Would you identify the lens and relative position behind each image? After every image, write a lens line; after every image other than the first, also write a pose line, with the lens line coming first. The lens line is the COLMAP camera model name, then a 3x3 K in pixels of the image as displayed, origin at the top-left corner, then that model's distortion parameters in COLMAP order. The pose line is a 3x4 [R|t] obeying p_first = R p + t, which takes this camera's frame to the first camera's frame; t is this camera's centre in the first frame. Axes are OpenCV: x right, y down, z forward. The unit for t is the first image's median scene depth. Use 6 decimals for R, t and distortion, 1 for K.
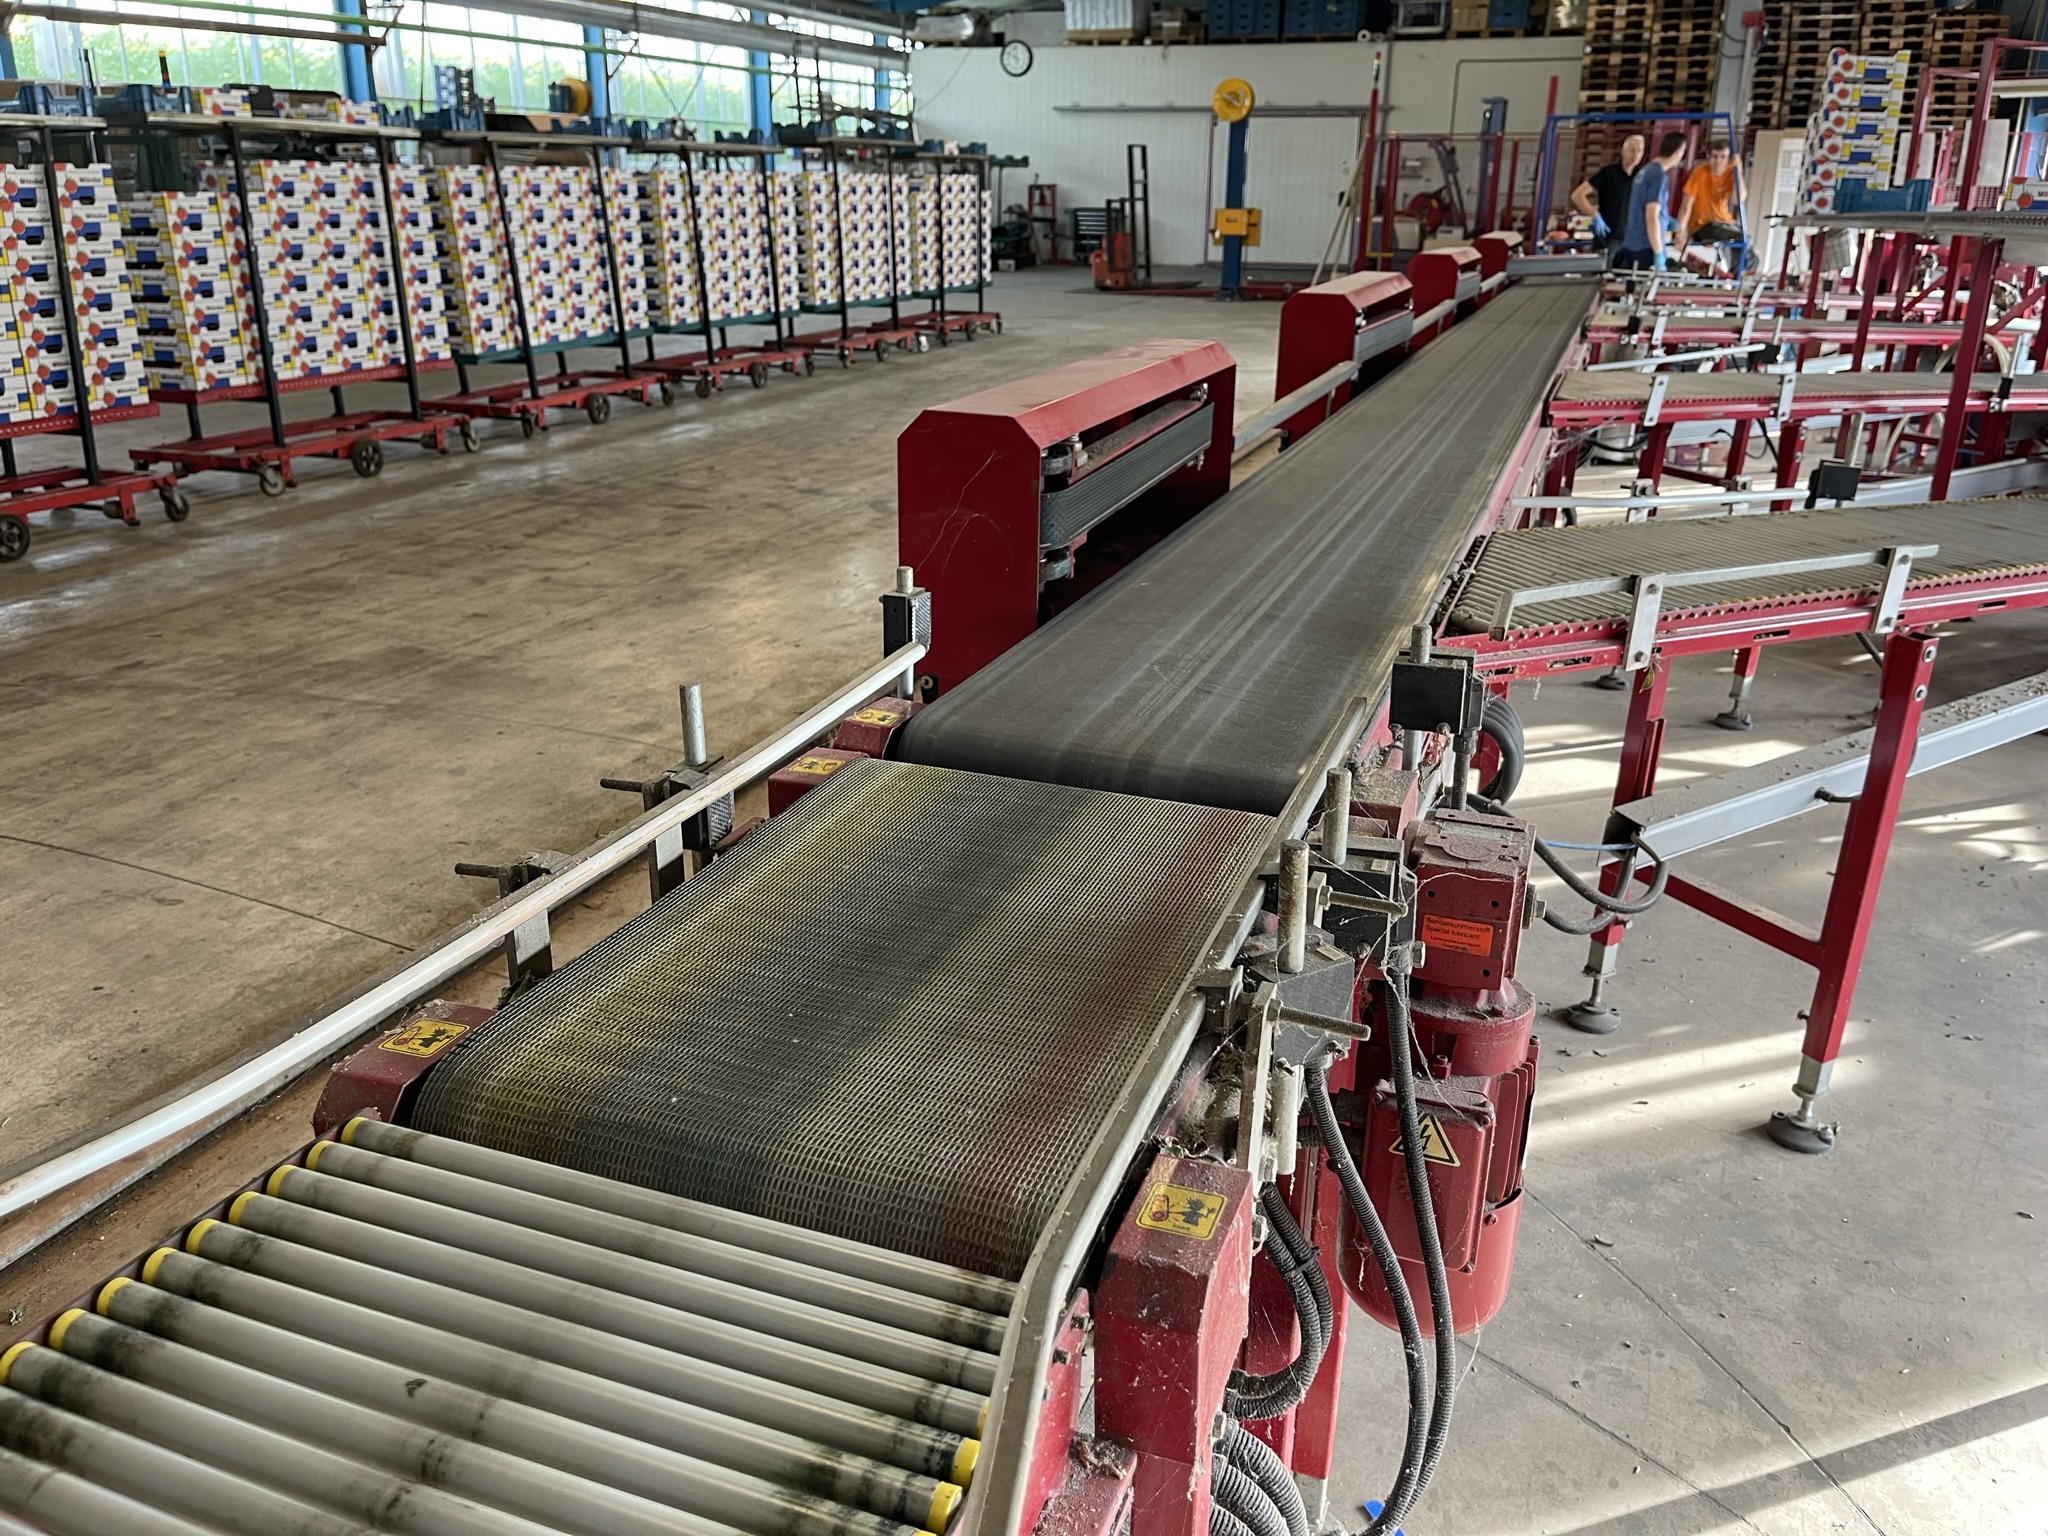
lens RADIAL K [[1570.1, 0, 1021.5], [0, 1570.1, 754.5], [0, 0, 1]] dist [0.071411, -0.115425]
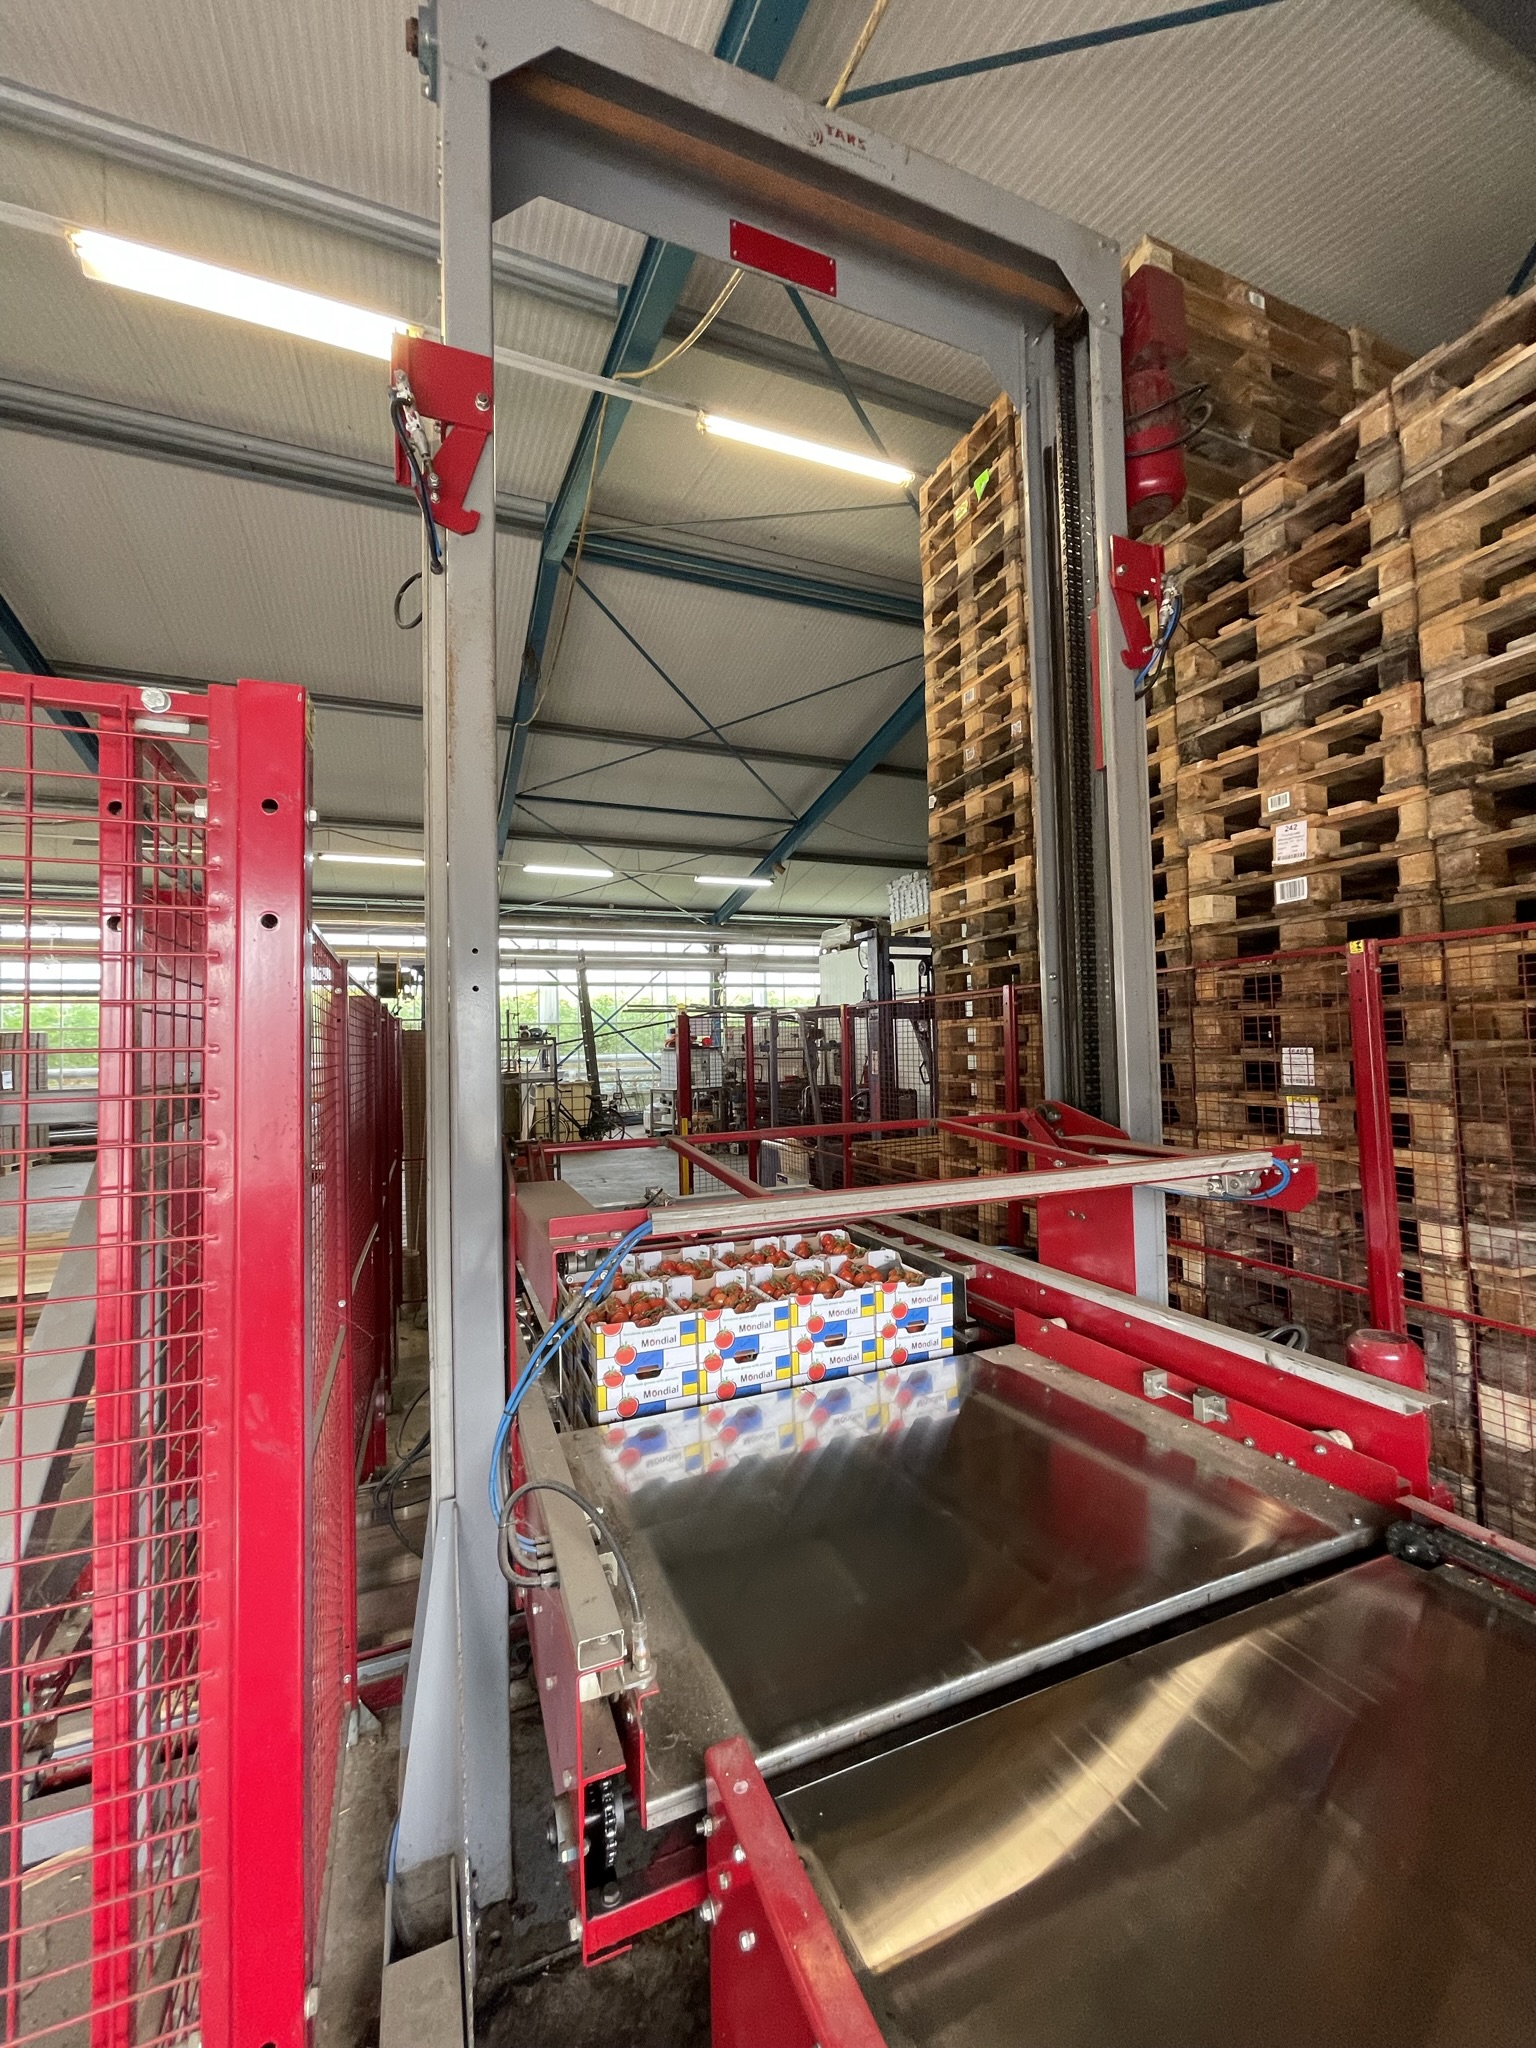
lens RADIAL K [[828.4, 0, 773.0], [0, 828.4, 1018.1], [0, 0, 1]] dist [-0.000637, -0.002594]
pose [[0.688152, -0.053154, -0.723617, 0.884759], [-0.228103, 0.930898, -0.285303, -0.581940], [0.688779, 0.361391, 0.628475, 1.561311]]
